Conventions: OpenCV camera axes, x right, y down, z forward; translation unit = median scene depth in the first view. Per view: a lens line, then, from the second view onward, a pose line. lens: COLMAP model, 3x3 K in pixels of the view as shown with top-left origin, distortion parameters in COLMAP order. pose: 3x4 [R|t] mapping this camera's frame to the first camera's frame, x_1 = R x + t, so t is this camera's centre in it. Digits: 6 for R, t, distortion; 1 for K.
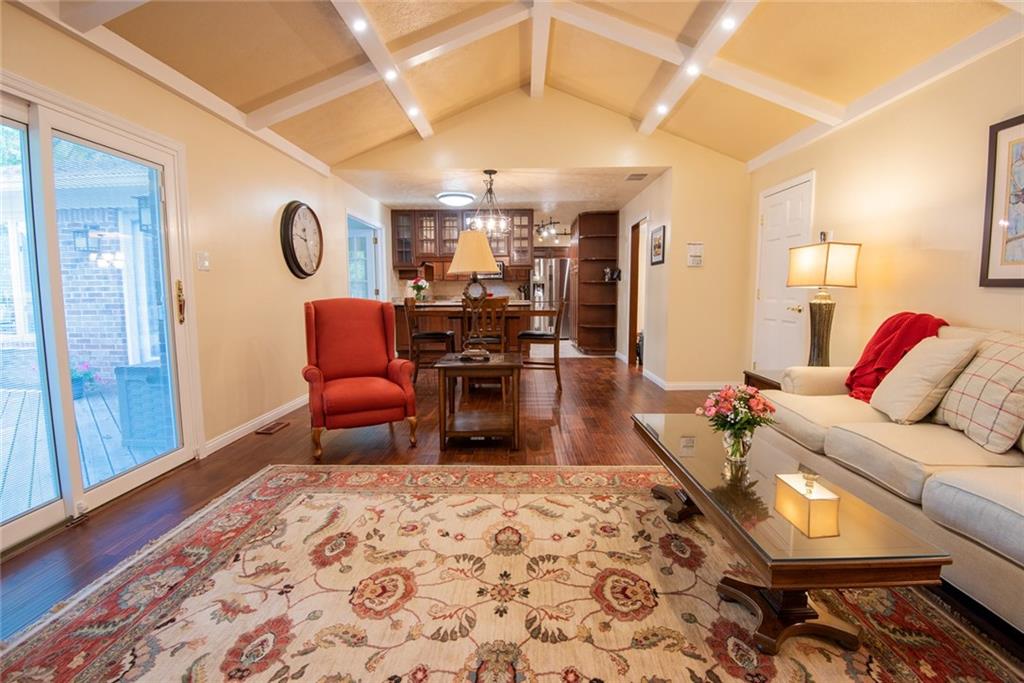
lens RADIAL K [[489.1, 0, 514.5], [0, 489.1, 338.3], [0, 0, 1]] dist [-0.012431, -0.020354]
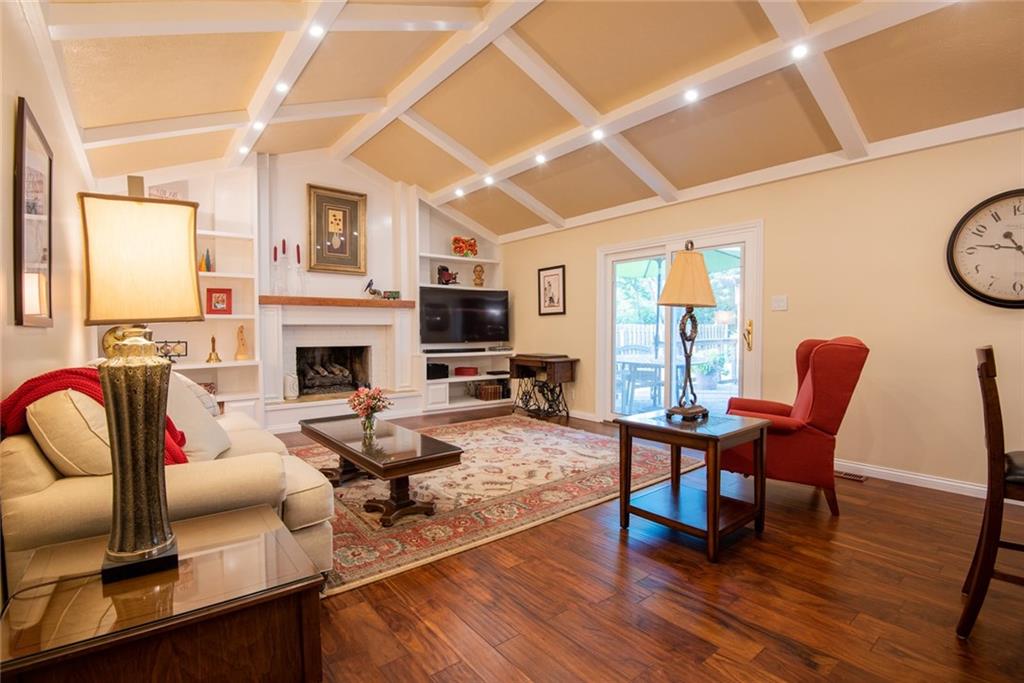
lens RADIAL K [[474.2, 0, 515.9], [0, 474.2, 339.8], [0, 0, 1]] dist [-0.015542, -0.019372]
pose [[-0.769057, 0.020773, -0.638843, 0.831391], [-0.057477, 0.993175, 0.101487, -0.190873], [0.636591, 0.114768, -0.762614, 1.910307]]
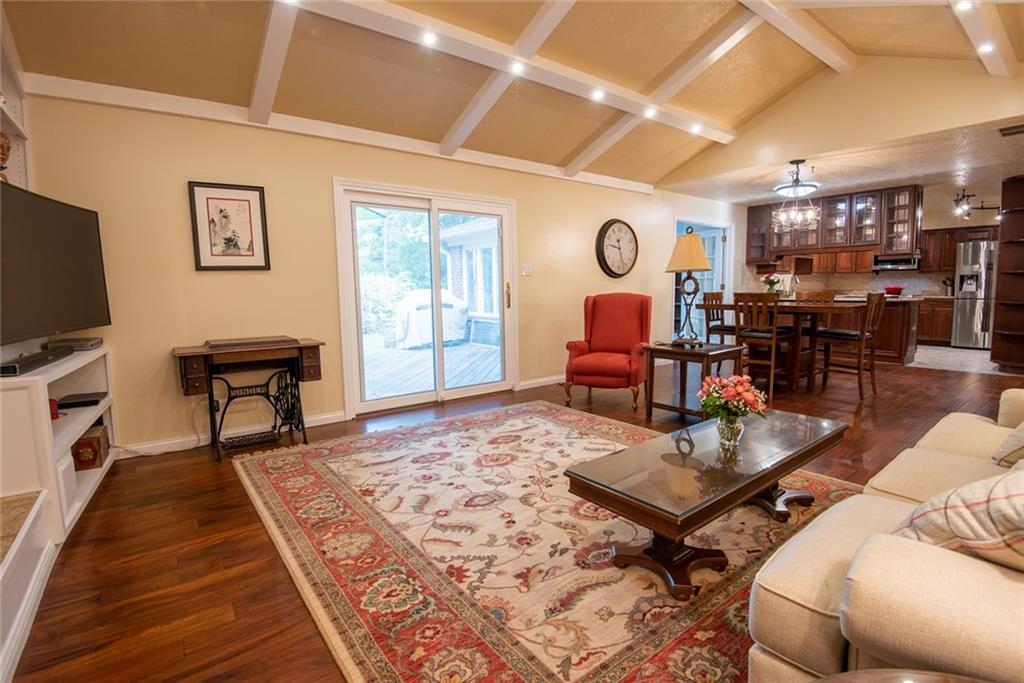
lens RADIAL K [[477.0, 0, 512.8], [0, 477.0, 337.1], [0, 0, 1]] dist [-0.011092, -0.020607]
pose [[0.620625, 0.073195, -0.780684, 0.742565], [-0.063705, 0.997049, 0.042836, -0.000435], [0.781516, 0.023148, 0.623456, -0.025063]]
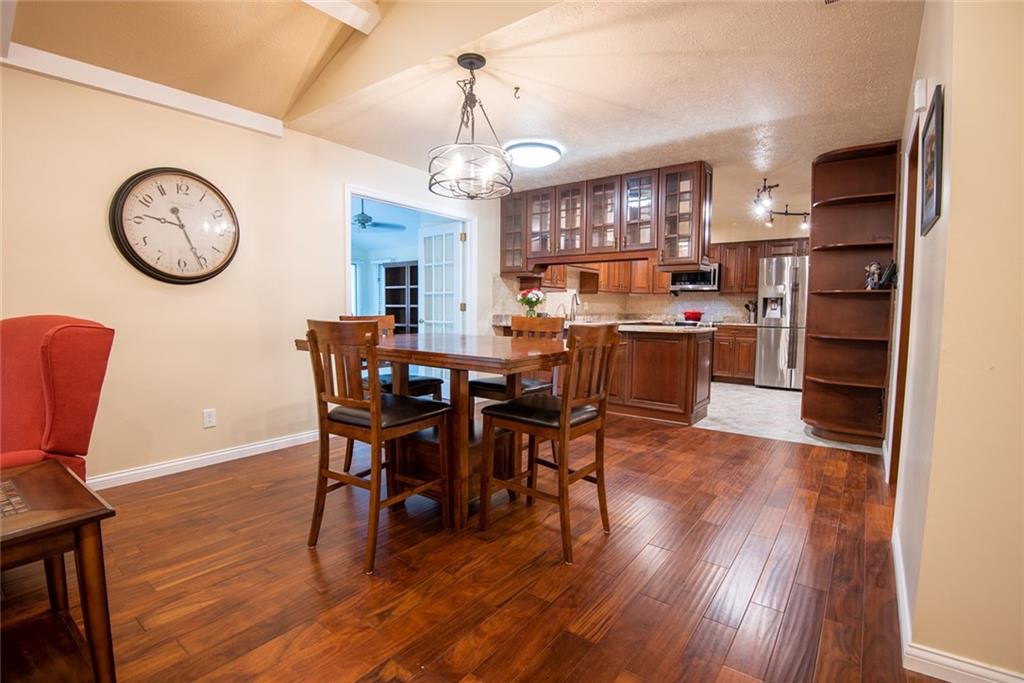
lens RADIAL K [[474.2, 0, 515.9], [0, 474.2, 339.8], [0, 0, 1]] dist [-0.015542, -0.019372]
pose [[0.809528, 0.050016, -0.584947, 0.574027], [-0.067310, 0.997701, -0.007844, -0.133965], [0.583210, 0.045723, 0.811034, 1.384096]]
